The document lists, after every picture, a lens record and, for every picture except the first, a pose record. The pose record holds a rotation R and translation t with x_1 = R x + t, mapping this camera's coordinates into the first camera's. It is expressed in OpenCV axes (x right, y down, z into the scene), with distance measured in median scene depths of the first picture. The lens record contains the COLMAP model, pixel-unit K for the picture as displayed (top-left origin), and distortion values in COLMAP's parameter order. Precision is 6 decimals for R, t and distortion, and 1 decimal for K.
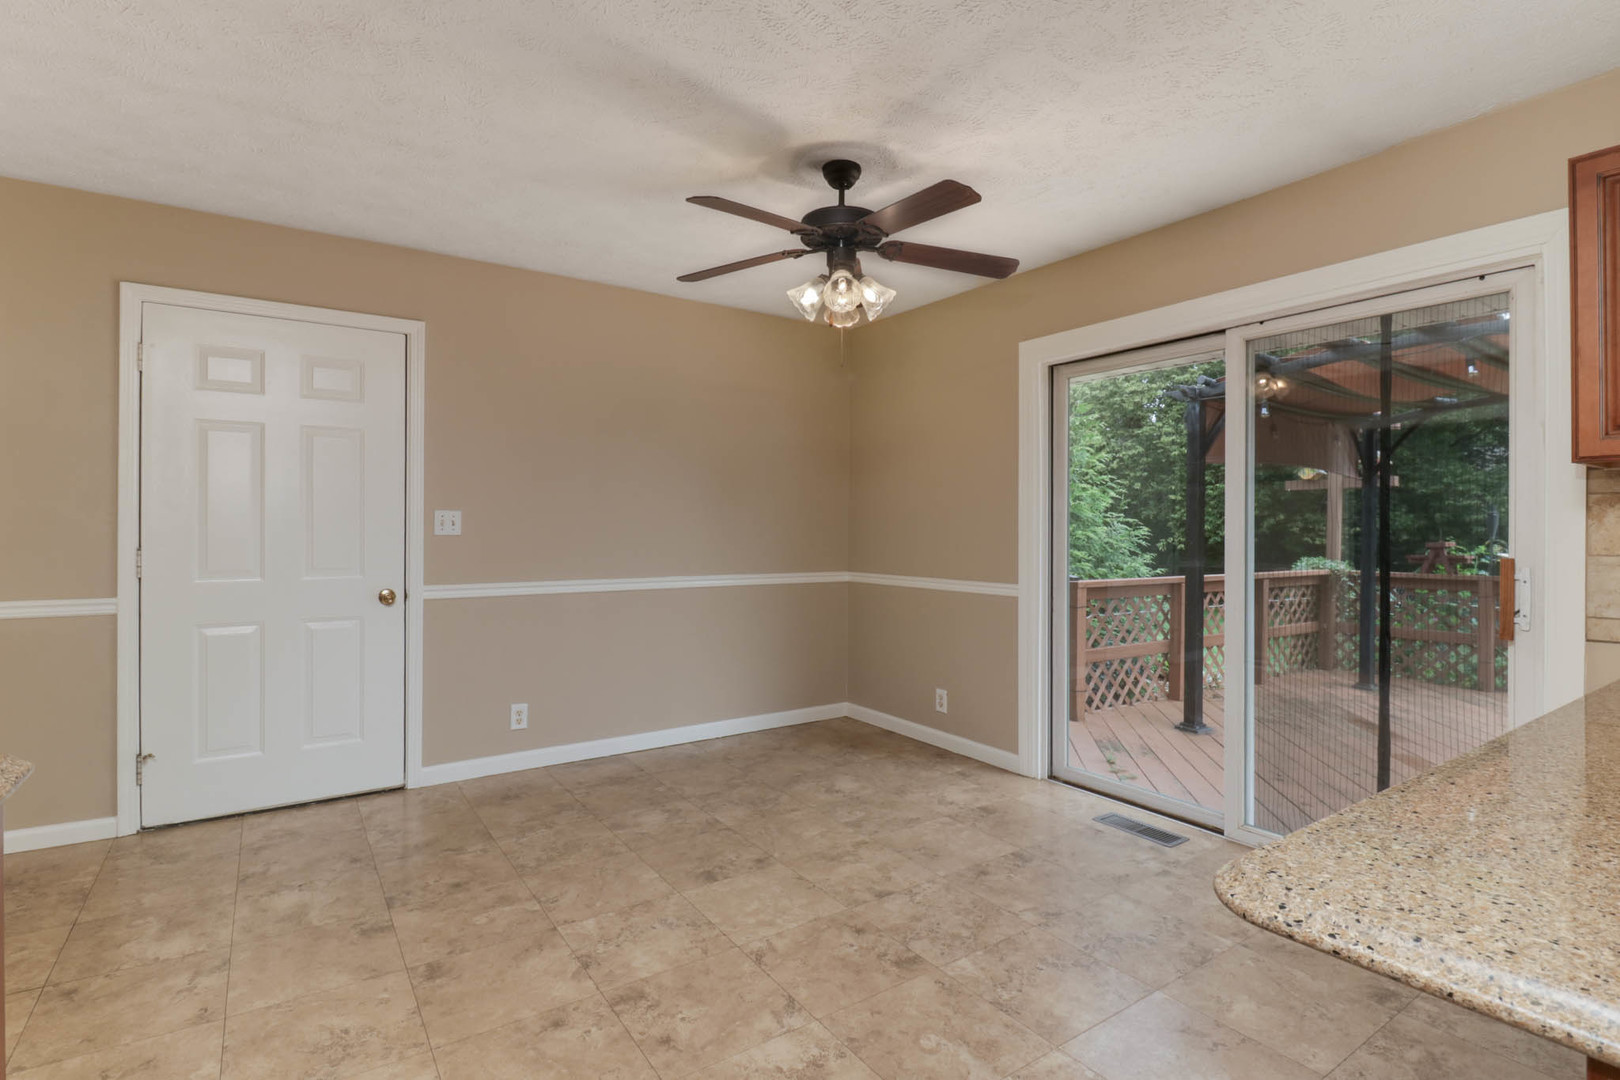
lens RADIAL K [[800.1, 0, 817.9], [0, 800.1, 522.9], [0, 0, 1]] dist [0.014736, -0.000217]
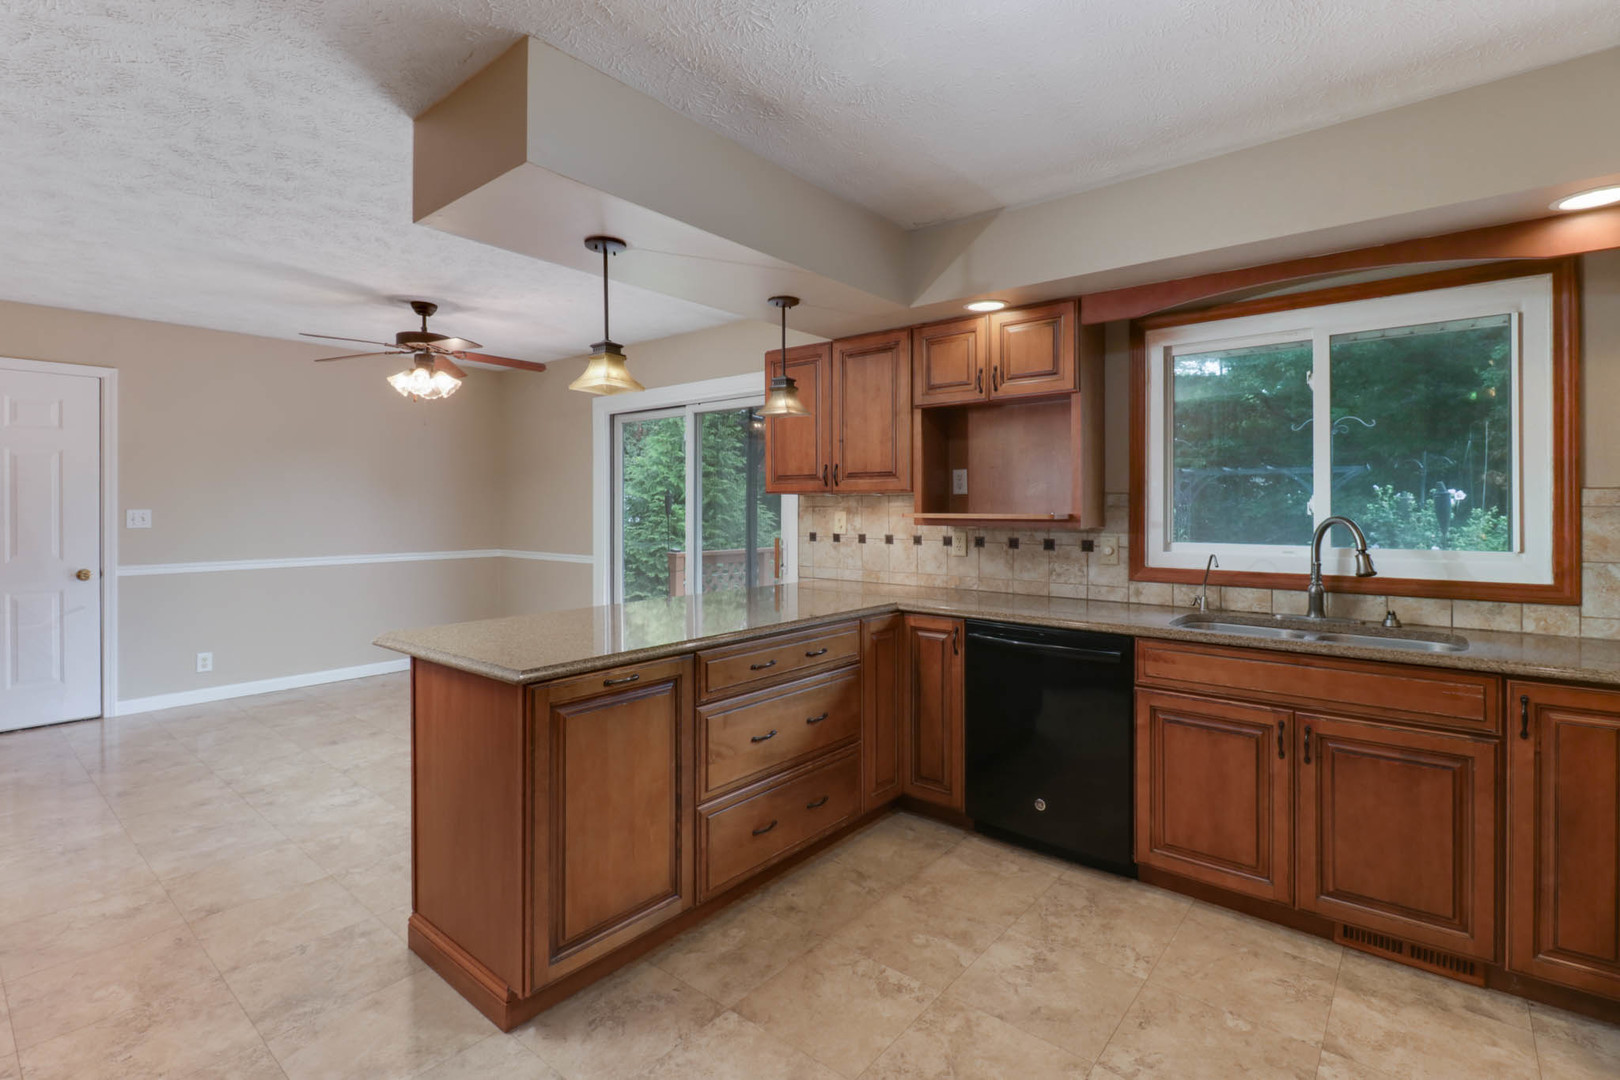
lens RADIAL K [[751.0, 0, 815.9], [0, 751.0, 506.4], [0, 0, 1]] dist [0.015012, -0.010389]
pose [[0.961267, -0.001956, 0.275611, 0.283811], [0.000255, 0.999981, 0.006210, -0.029003], [-0.275618, -0.005899, 0.961249, -0.533366]]
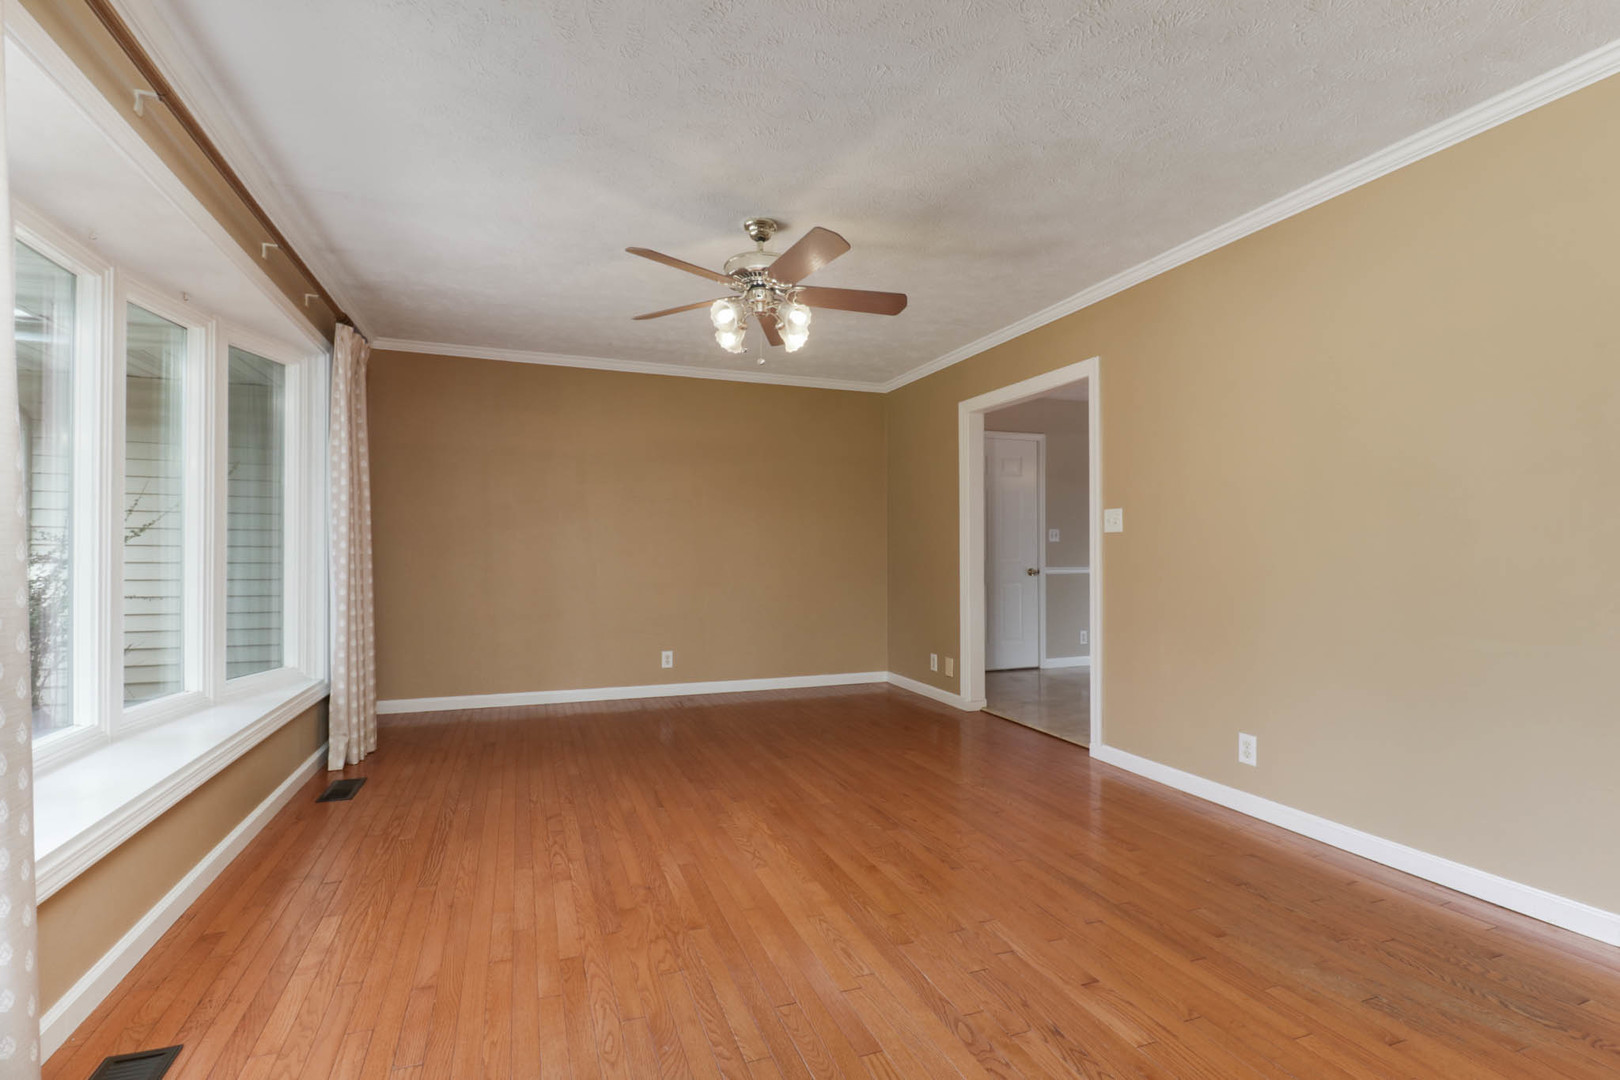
lens RADIAL K [[750.3, 0, 810.0], [0, 750.3, 540.0], [0, 0, 1]] dist [-0.000119, -0.000044]
pose [[0.973958, -0.008090, -0.226584, -0.641383], [0.006052, 0.999935, -0.009688, 0.025674], [0.226648, 0.008065, 0.973943, -0.943657]]
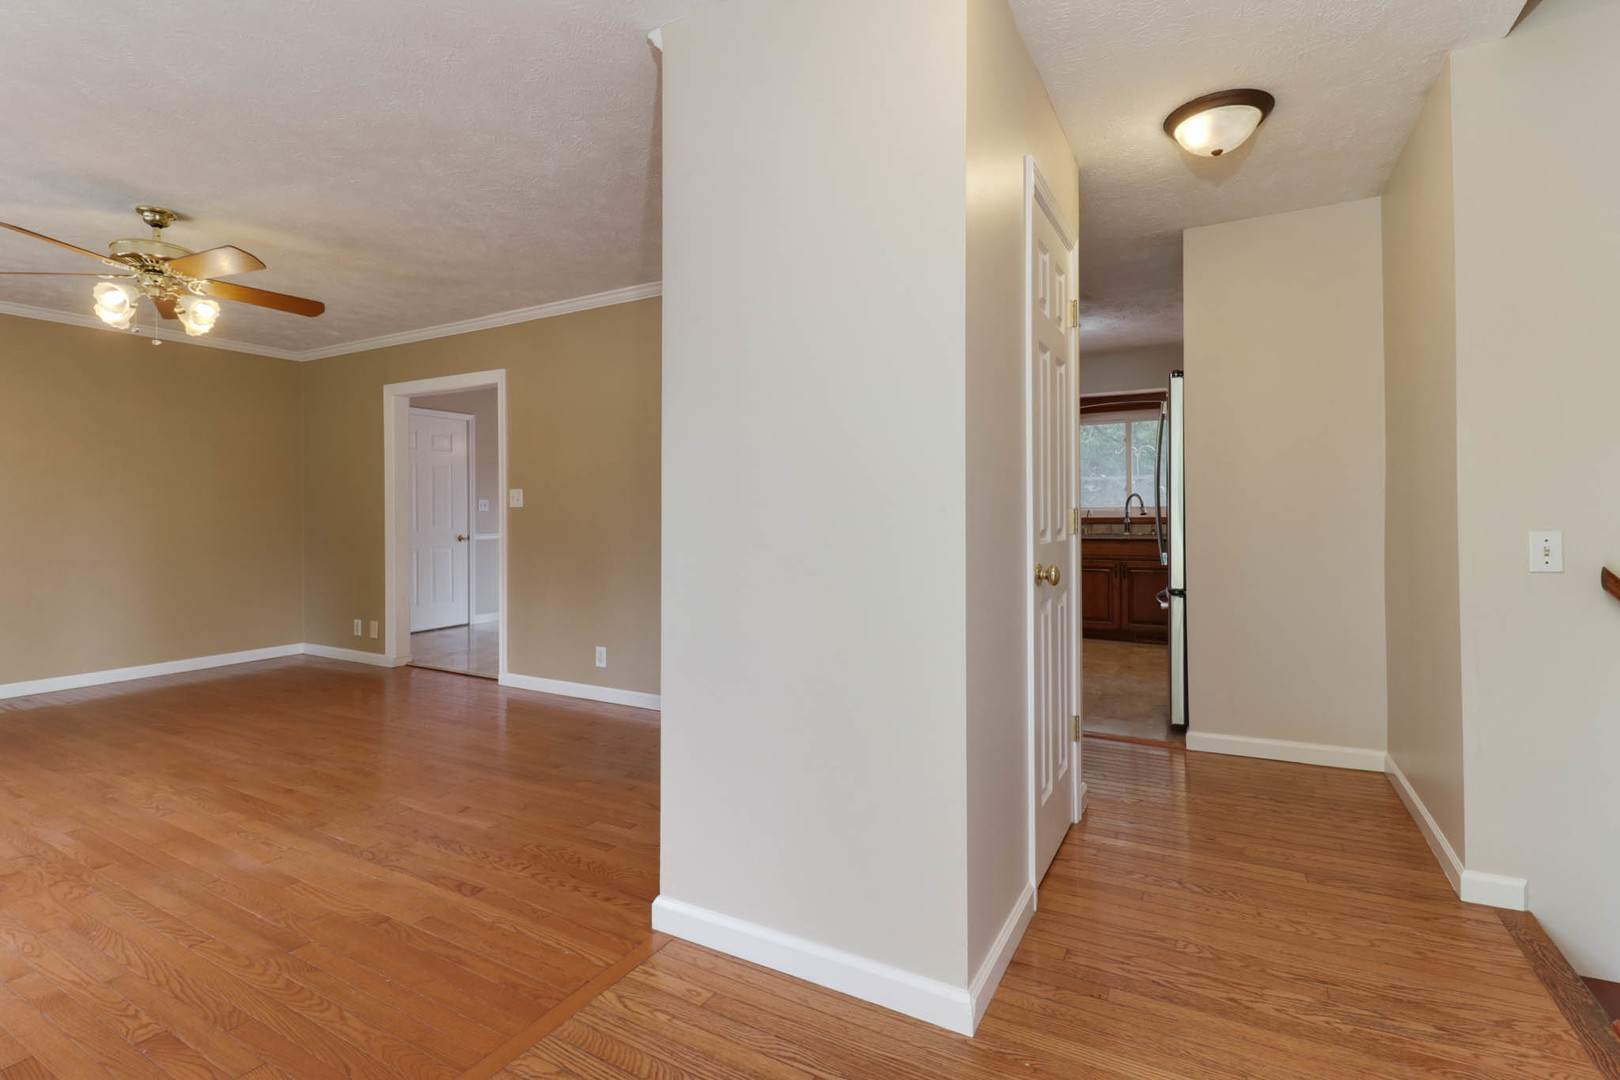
lens RADIAL K [[751.0, 0, 815.9], [0, 751.0, 506.4], [0, 0, 1]] dist [0.015012, -0.010389]
pose [[0.891179, -0.007145, 0.453595, -0.598613], [0.007707, 0.999970, 0.000610, 0.008800], [-0.453586, 0.002952, 0.891208, -1.291878]]
